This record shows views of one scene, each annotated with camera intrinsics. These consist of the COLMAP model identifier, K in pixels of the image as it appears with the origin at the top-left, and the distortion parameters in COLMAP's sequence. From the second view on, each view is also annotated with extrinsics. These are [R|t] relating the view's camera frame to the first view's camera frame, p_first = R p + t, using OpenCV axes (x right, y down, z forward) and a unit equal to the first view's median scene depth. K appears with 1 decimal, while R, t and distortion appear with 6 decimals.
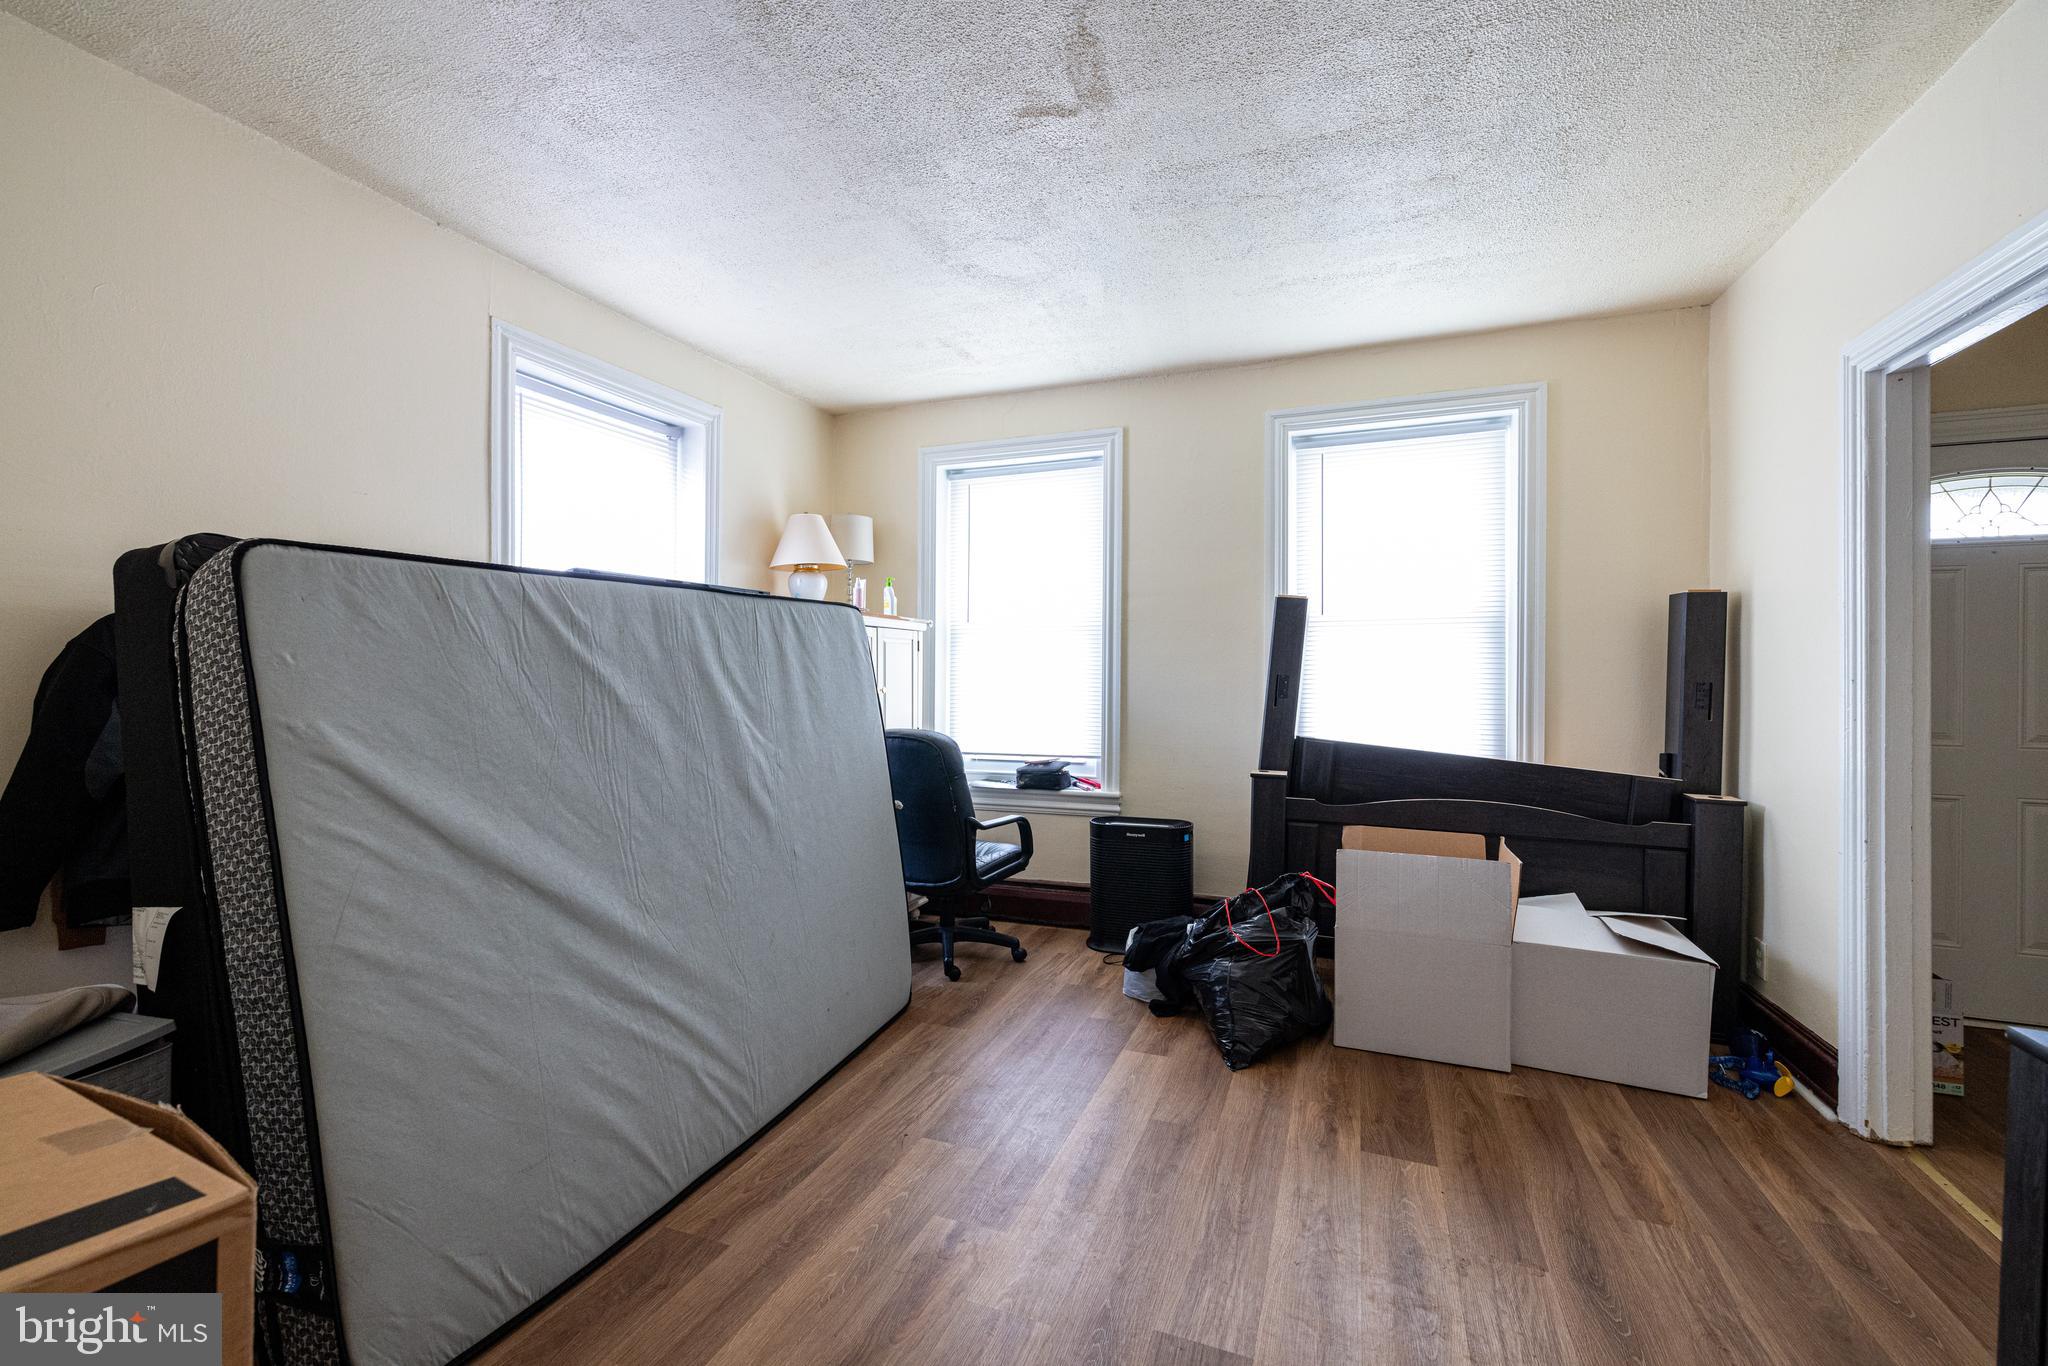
lens RADIAL K [[857.2, 0, 1015.7], [0, 857.2, 677.1], [0, 0, 1]] dist [0.000645, -0.000235]
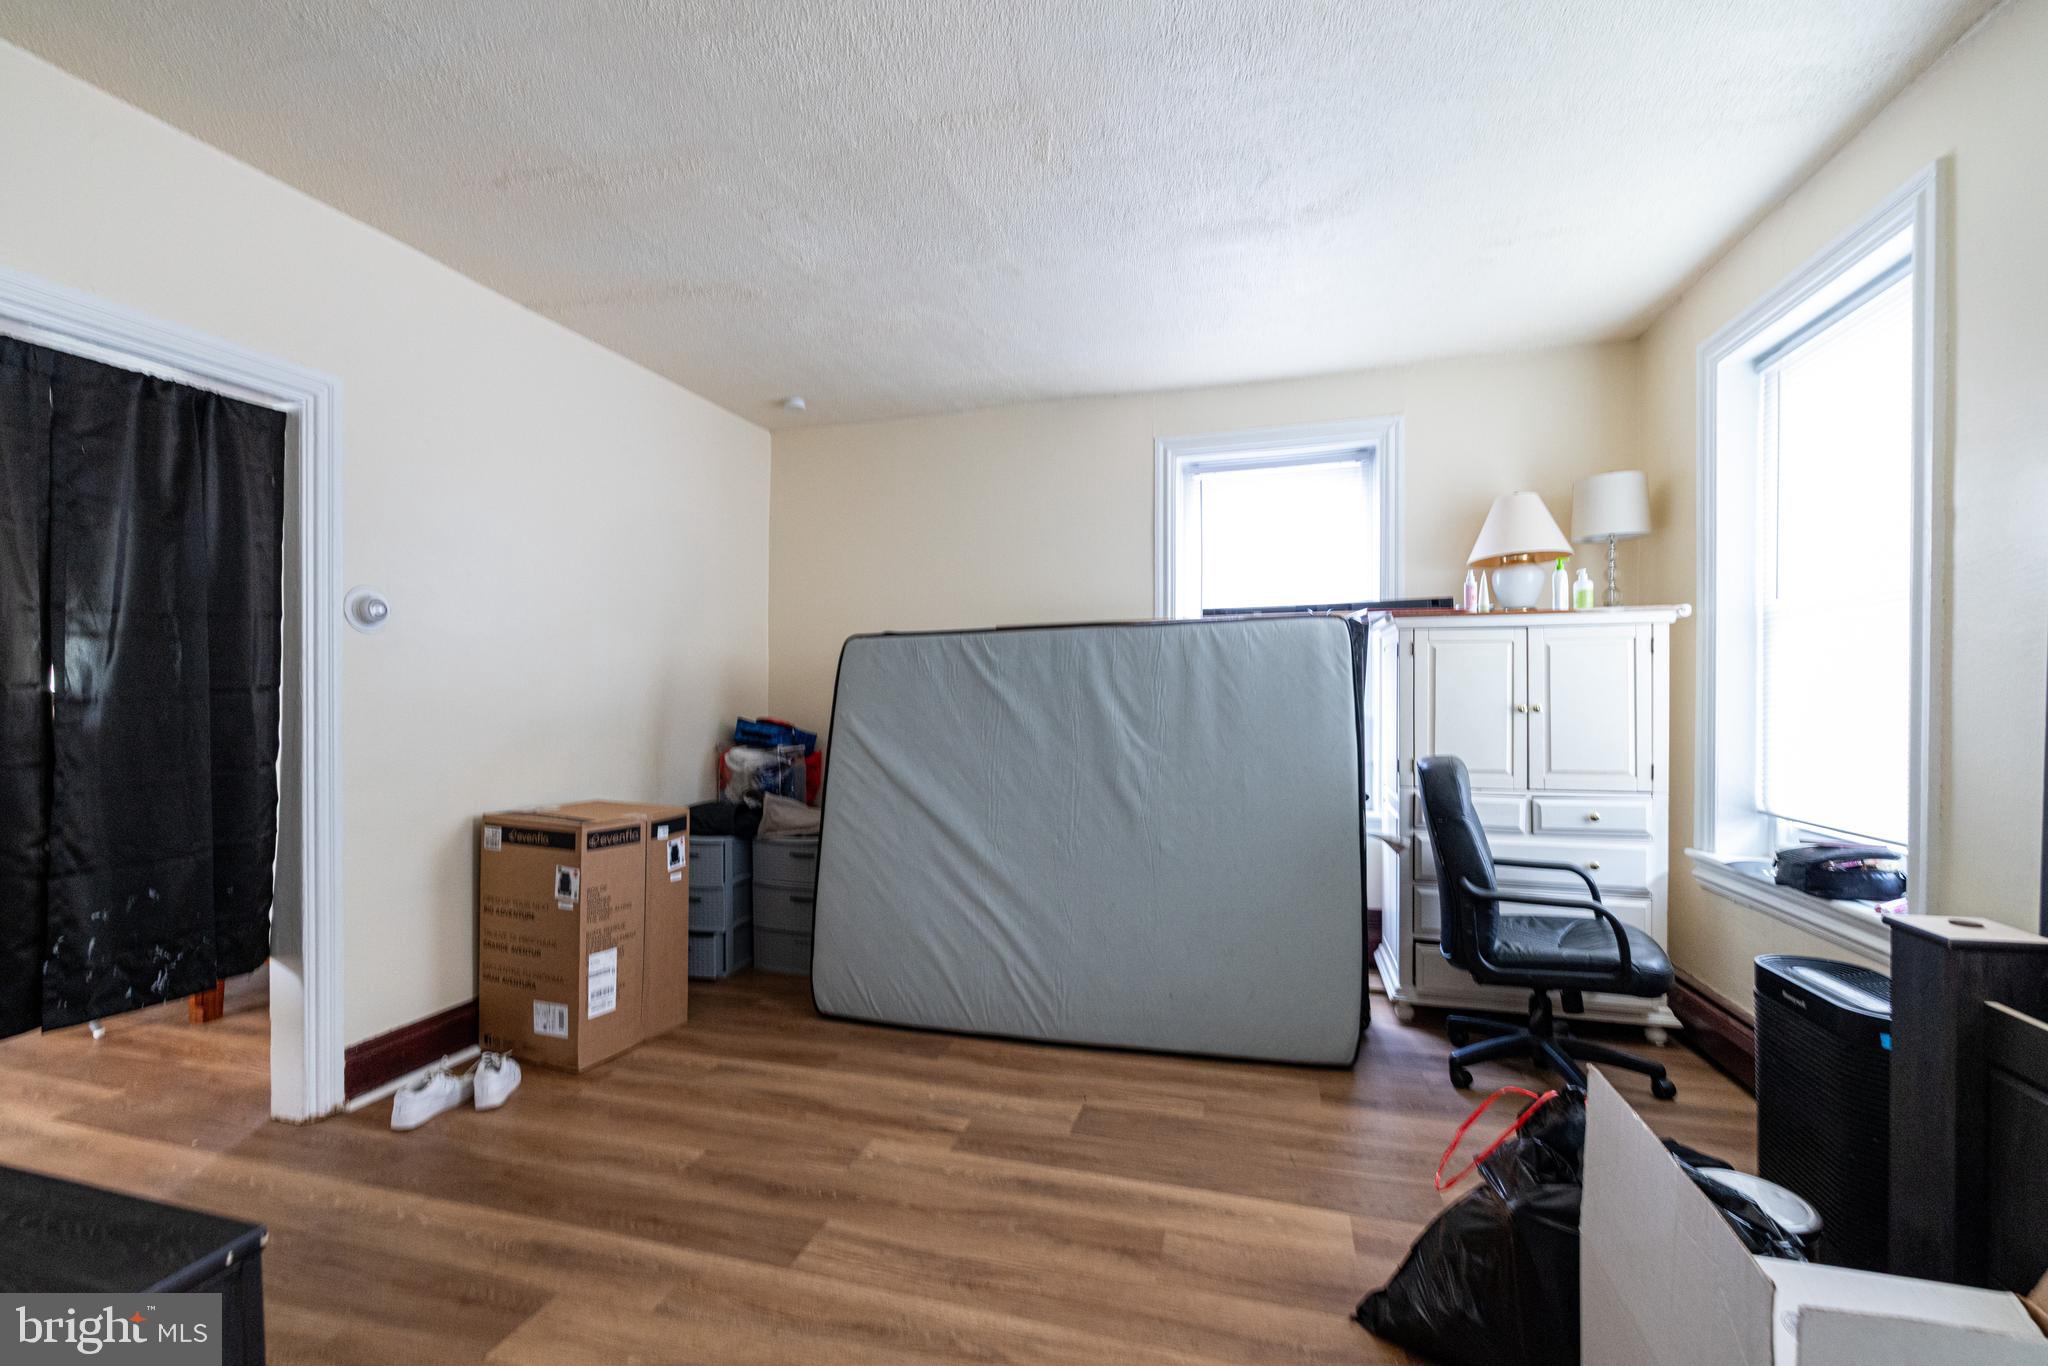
lens RADIAL K [[857.2, 0, 1009.7], [0, 857.2, 696.6], [0, 0, 1]] dist [0.000645, -0.000235]
pose [[0.093028, 0.000439, -0.995663, 1.029235], [0.003702, 0.999993, 0.000786, 0.003841], [0.995657, -0.003759, 0.093026, 0.831650]]
